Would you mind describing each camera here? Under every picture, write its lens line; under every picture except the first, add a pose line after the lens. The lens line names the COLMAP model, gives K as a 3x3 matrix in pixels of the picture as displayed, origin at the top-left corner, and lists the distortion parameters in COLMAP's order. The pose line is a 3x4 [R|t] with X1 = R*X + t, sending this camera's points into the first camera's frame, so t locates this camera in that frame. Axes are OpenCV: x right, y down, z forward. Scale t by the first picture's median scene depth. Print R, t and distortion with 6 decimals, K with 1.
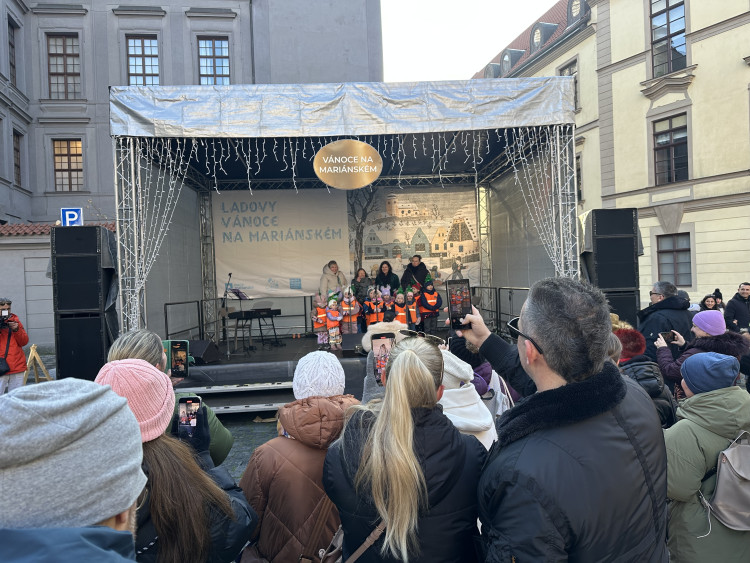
lens RADIAL K [[518.3, 0, 375.0], [0, 518.3, 281.5], [0, 0, 1]] dist [0.041577, -0.050450]
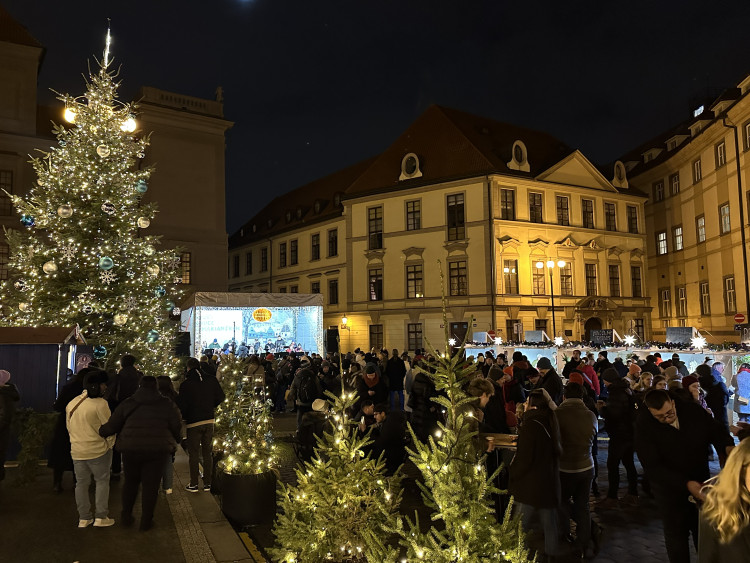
lens RADIAL K [[555.5, 0, 375.0], [0, 555.5, 281.5], [0, 0, 1]] dist [0.164683, -0.256951]
pose [[0.920267, 0.060479, 0.386589, -0.297430], [-0.013309, 0.992249, -0.123548, 0.009677], [-0.391064, 0.108552, 0.913939, -1.028650]]
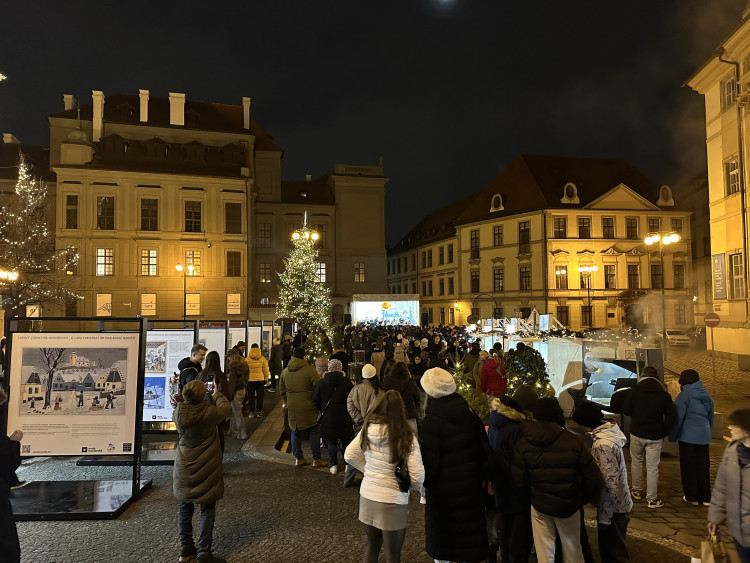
lens RADIAL K [[498.8, 0, 375.0], [0, 498.8, 281.5], [0, 0, 1]] dist [0.020990, -0.002166]
pose [[0.998373, 0.034370, 0.045503, -0.181049], [-0.030989, 0.996847, -0.073040, -0.014820], [-0.047870, 0.071511, 0.996290, -1.986378]]
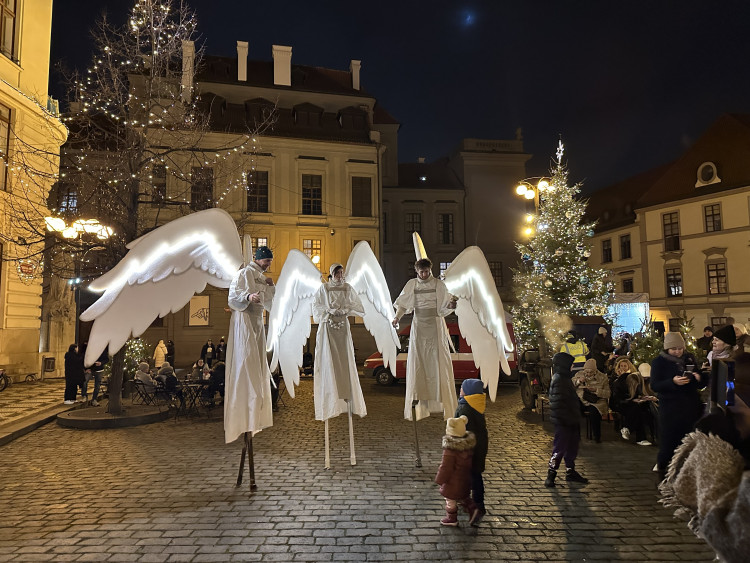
lens RADIAL K [[518.3, 0, 375.0], [0, 518.3, 281.5], [0, 0, 1]] dist [0.041577, -0.050450]
pose [[0.998933, 0.028635, -0.036230, -0.683334], [-0.032518, 0.993223, -0.111585, 0.046947], [0.032789, 0.112644, 0.993094, -1.358189]]
